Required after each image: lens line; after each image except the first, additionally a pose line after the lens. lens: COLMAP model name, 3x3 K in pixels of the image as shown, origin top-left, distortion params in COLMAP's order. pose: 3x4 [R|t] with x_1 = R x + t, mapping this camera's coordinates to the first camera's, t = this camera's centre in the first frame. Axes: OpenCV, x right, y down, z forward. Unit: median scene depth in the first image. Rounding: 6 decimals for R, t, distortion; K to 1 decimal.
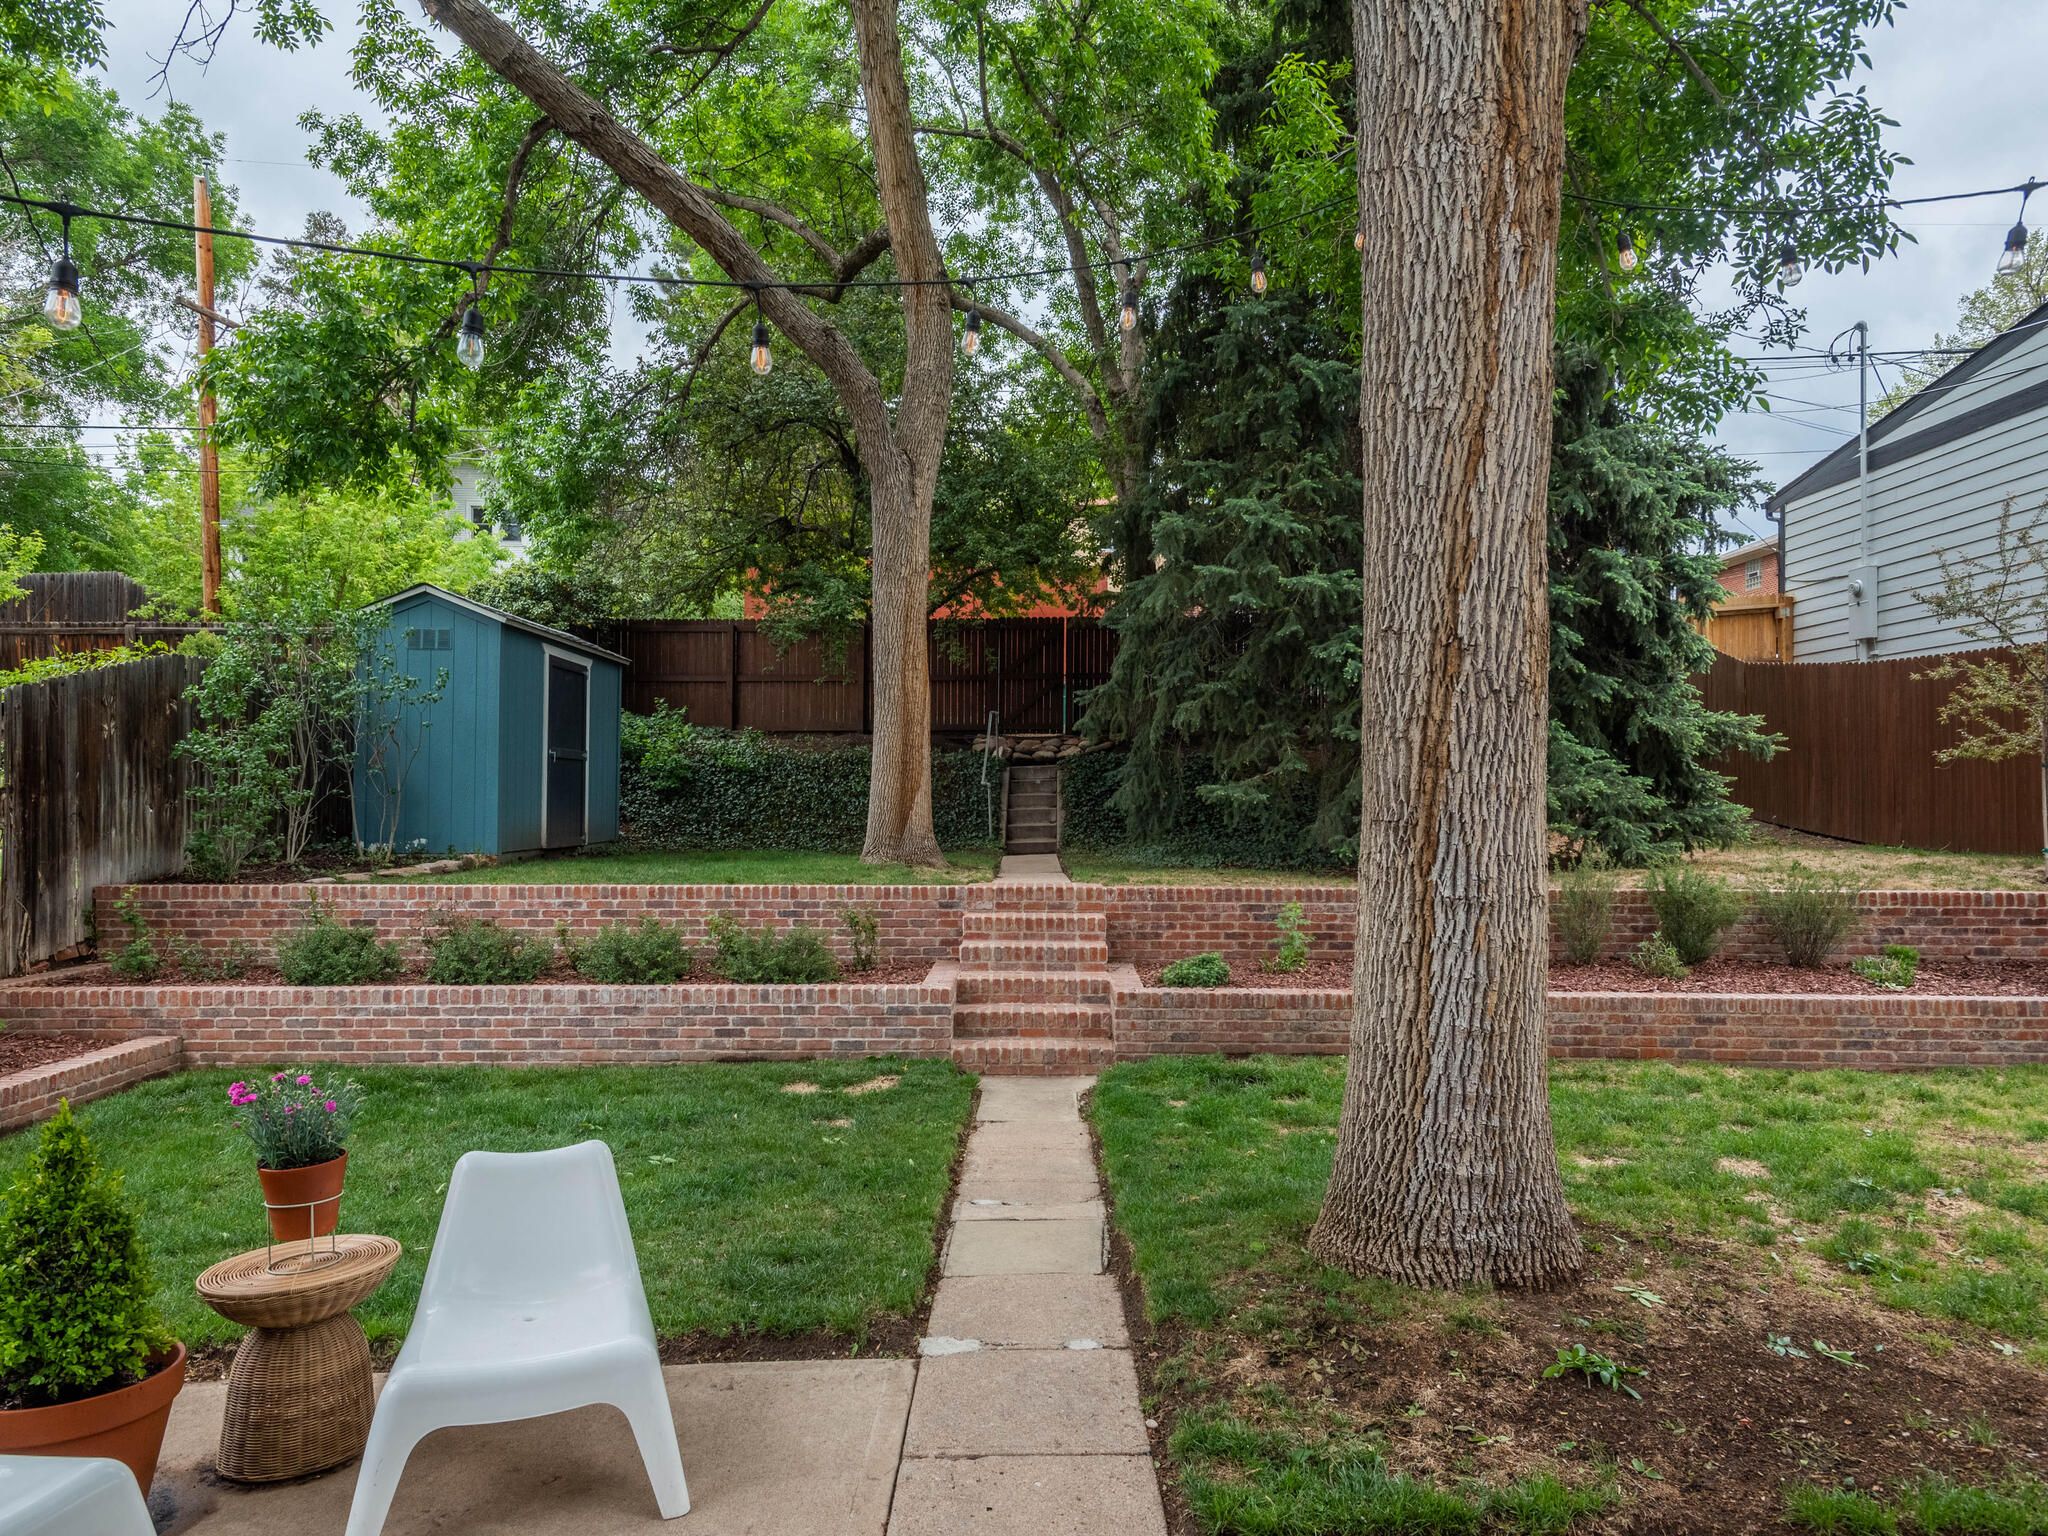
lens RADIAL K [[1361.7, 0, 1024.0], [0, 1361.7, 768.0], [0, 0, 1]] dist [0.062202, -0.027717]
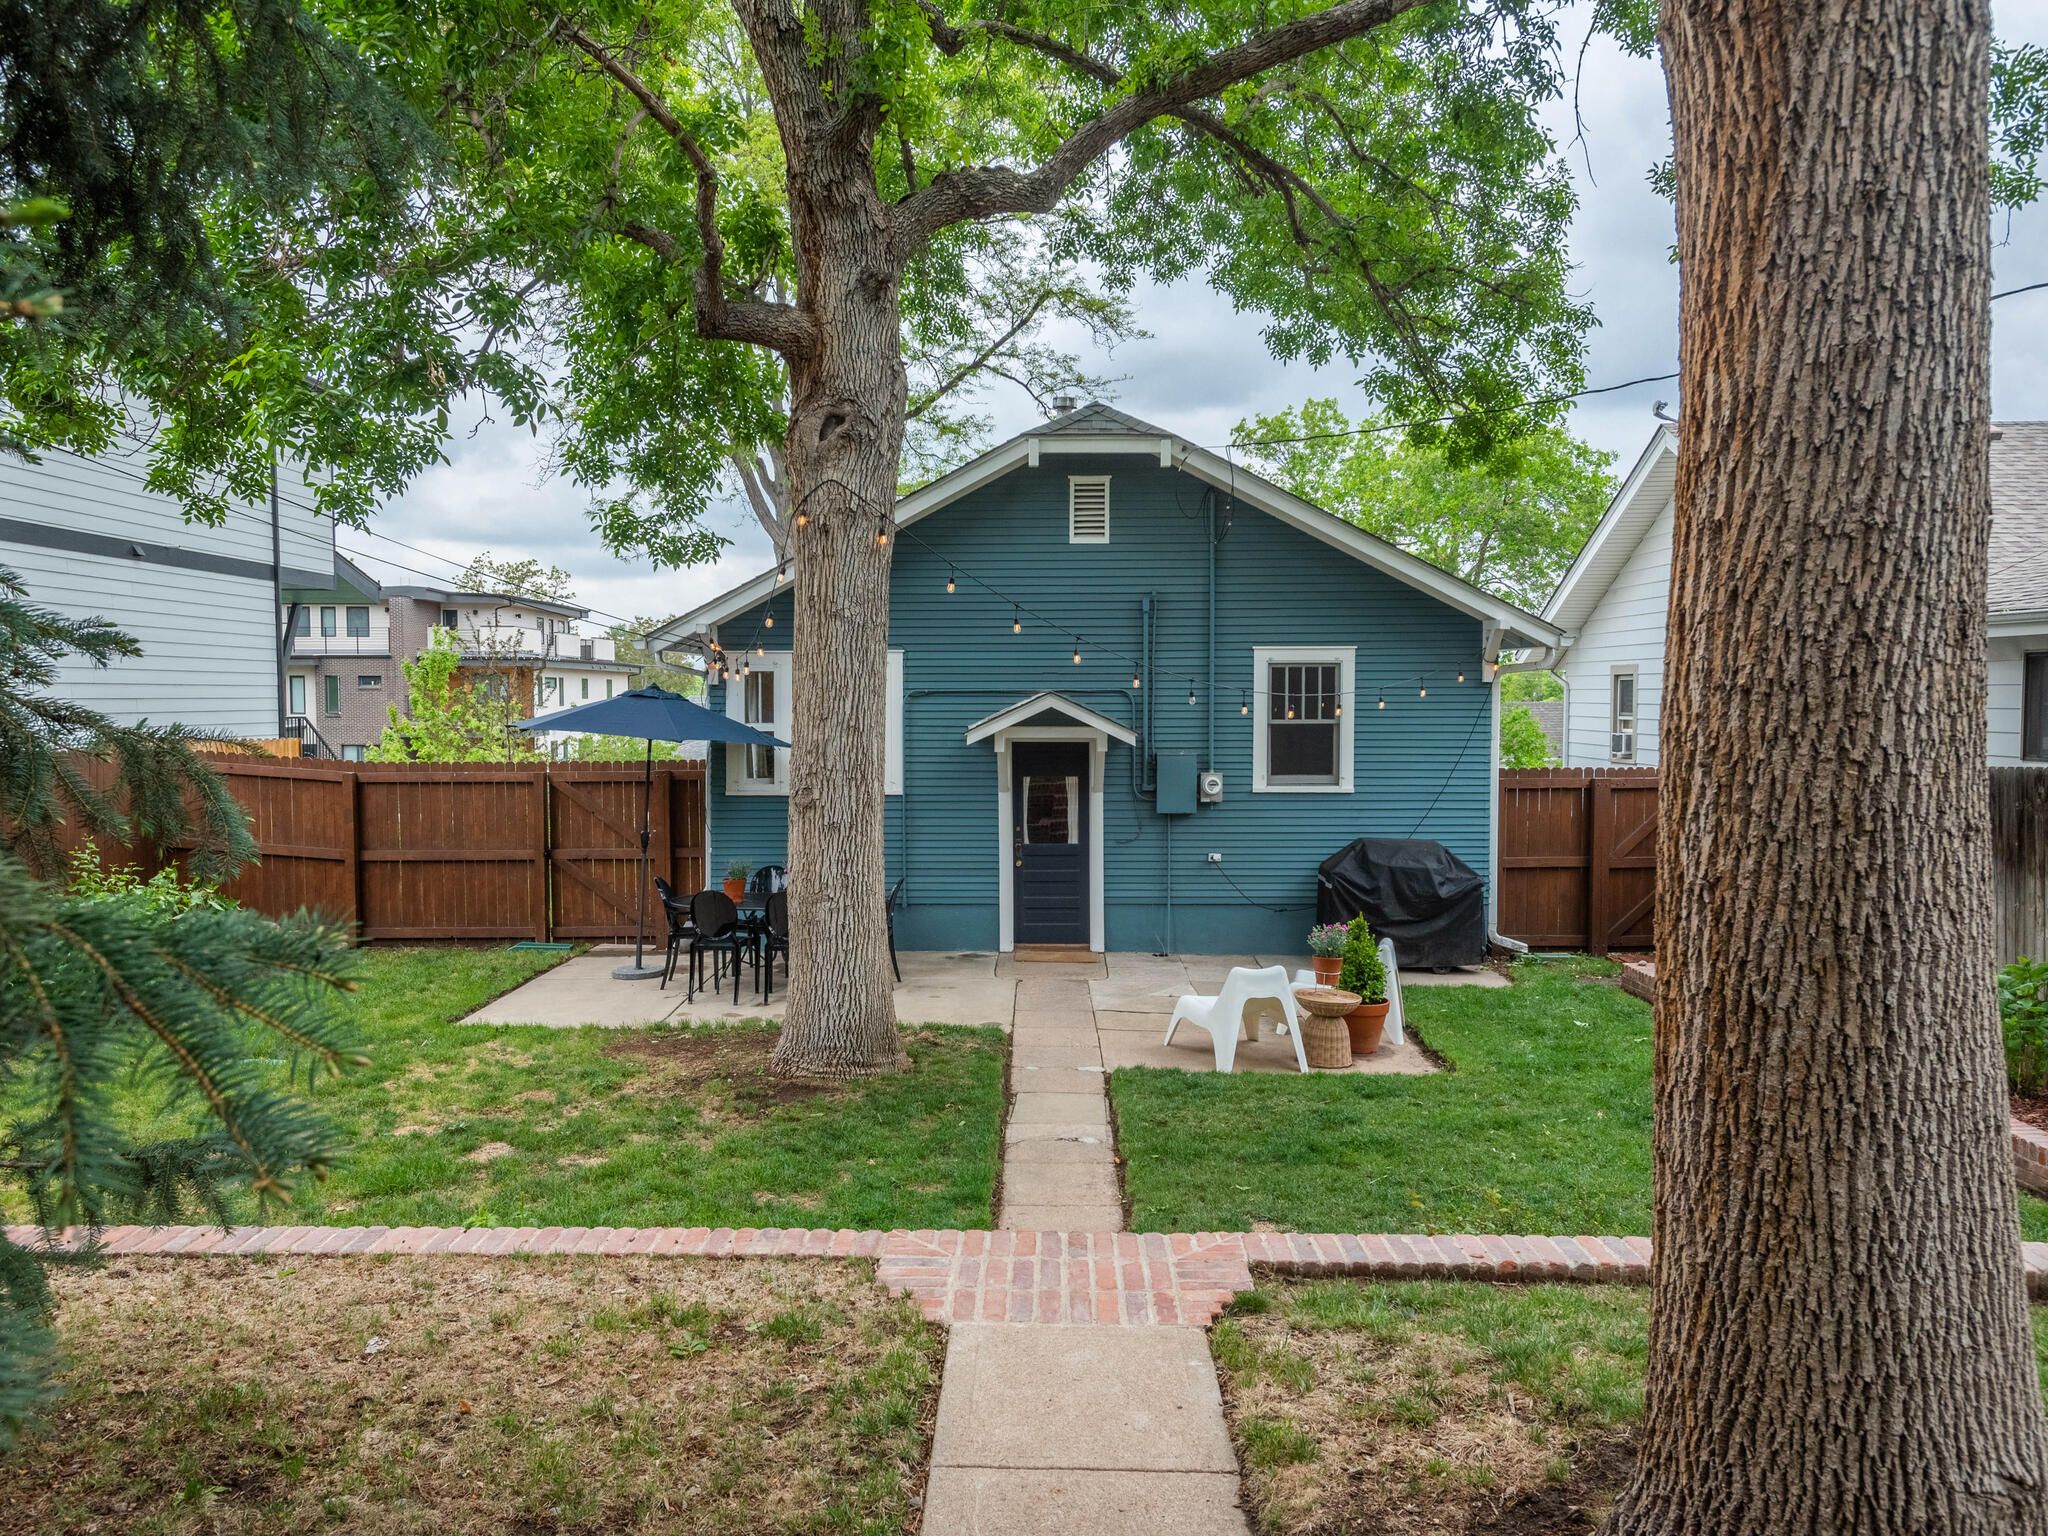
lens RADIAL K [[1477.3, 0, 1024.0], [0, 1477.3, 768.0], [0, 0, 1]] dist [0.041604, -0.001112]
pose [[-0.999969, -0.003840, 0.006828, 0.020082], [-0.003665, 0.999667, 0.025526, -0.067302], [-0.006924, 0.025501, -0.999651, 1.684212]]
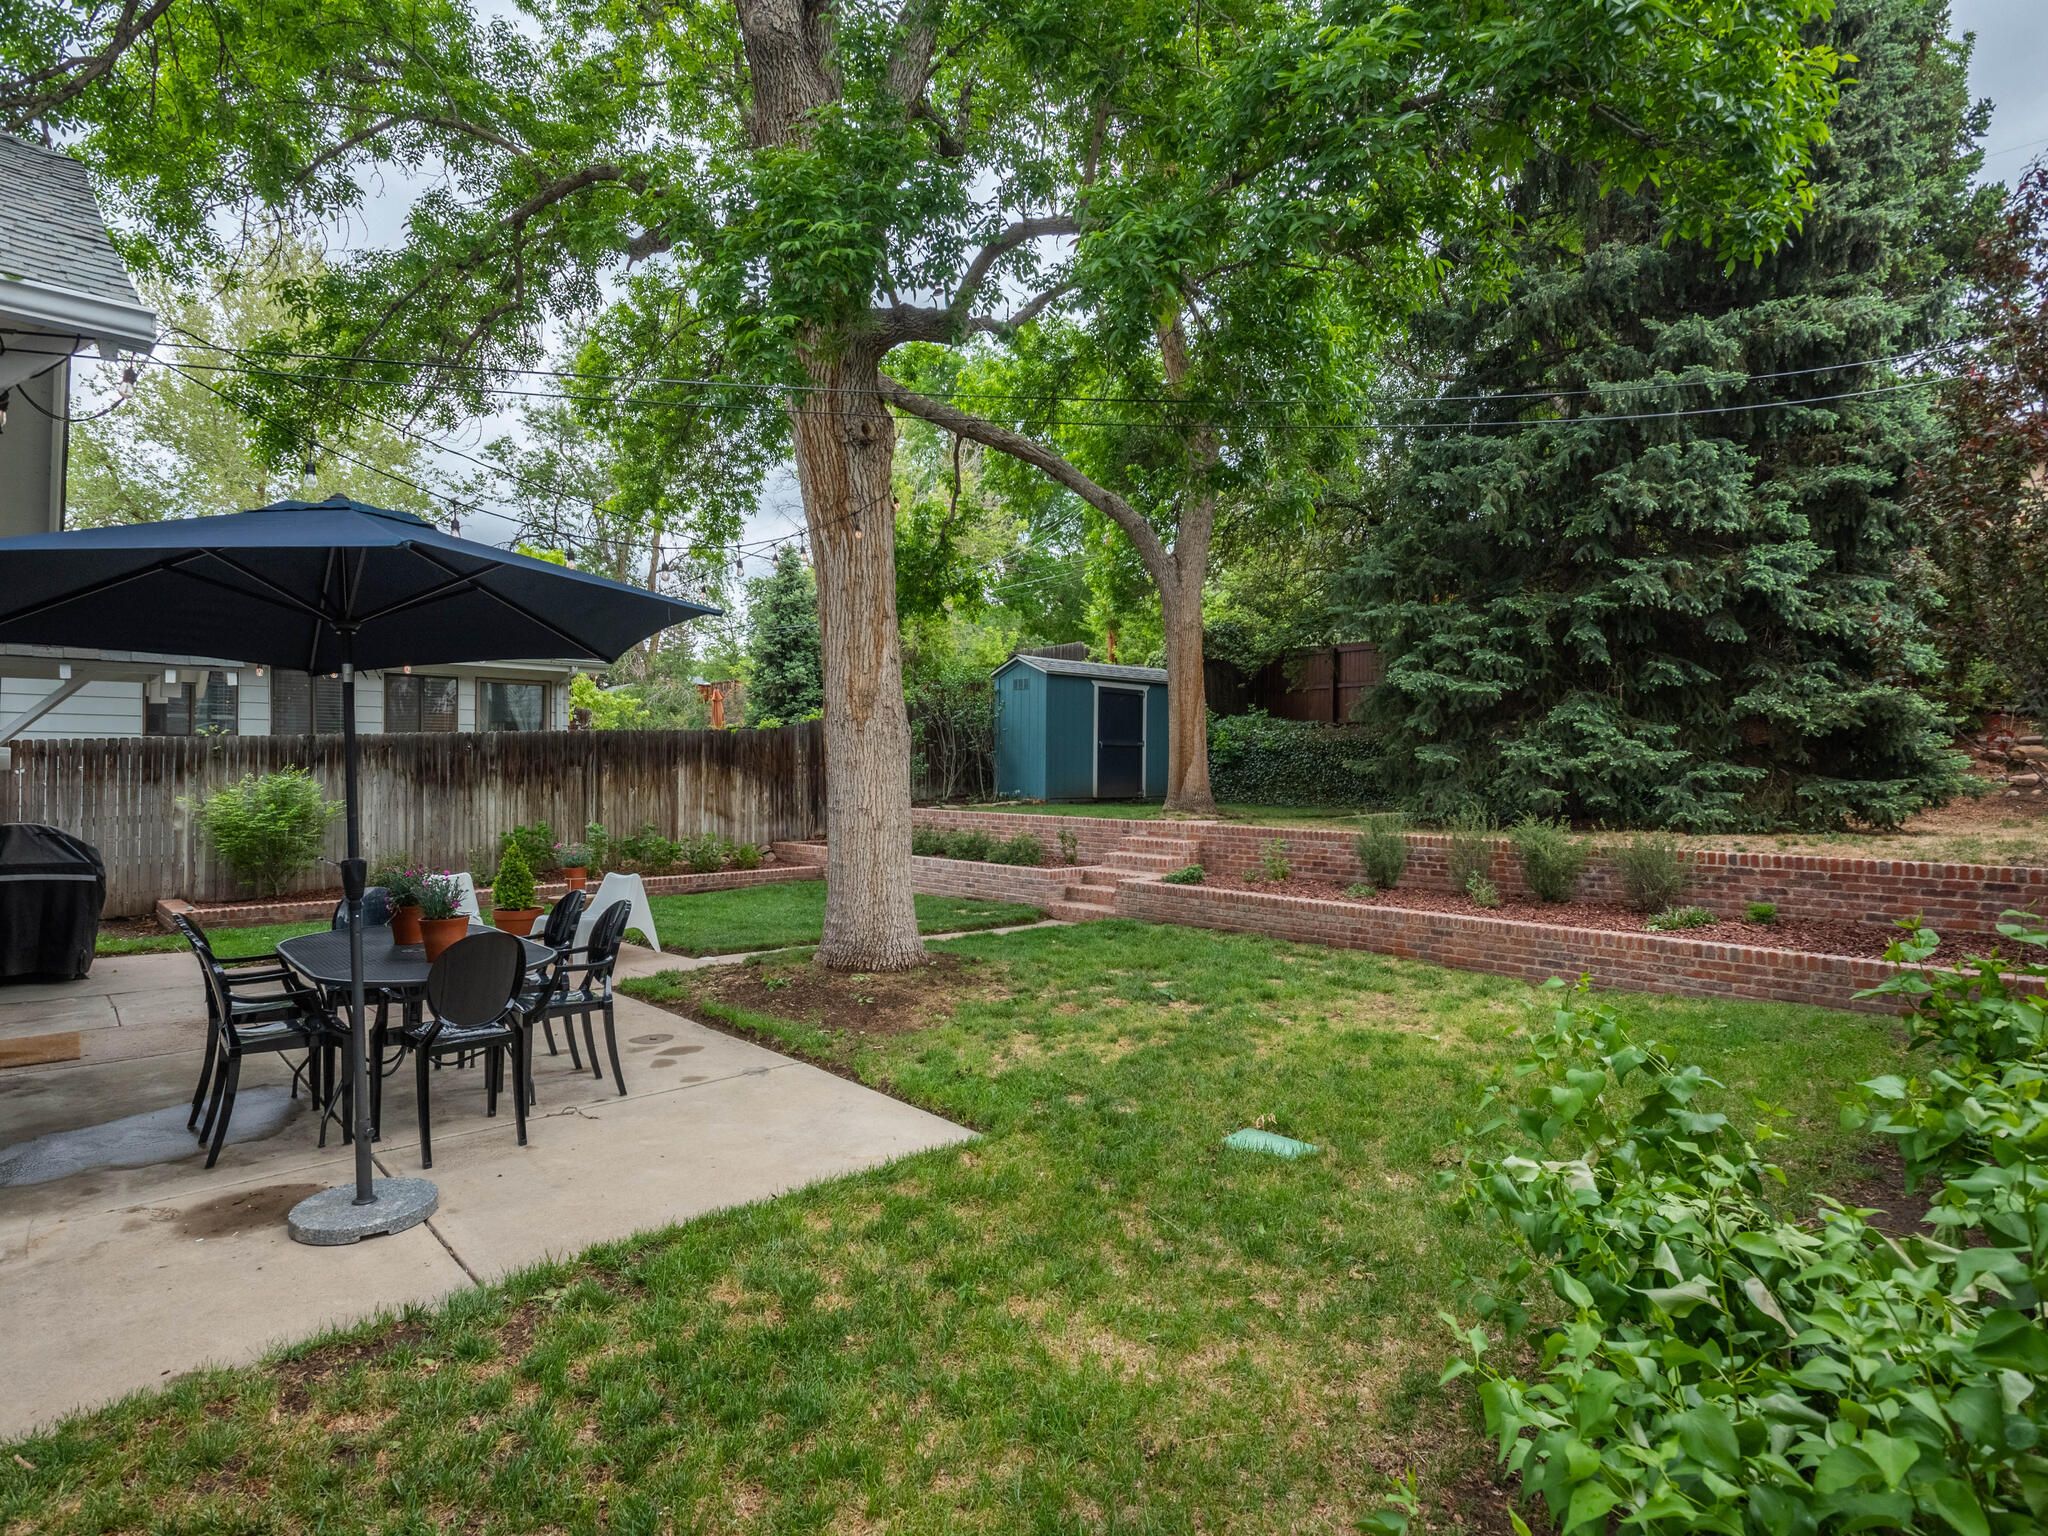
lens RADIAL K [[1081.8, 0, 1013.2], [0, 1081.8, 770.9], [0, 0, 1]] dist [0.015580, -0.000218]
pose [[0.681994, 0.003433, -0.731350, 0.984757], [0.011915, 0.999804, 0.015804, 0.001926], [0.731261, -0.019492, 0.681819, -0.029450]]
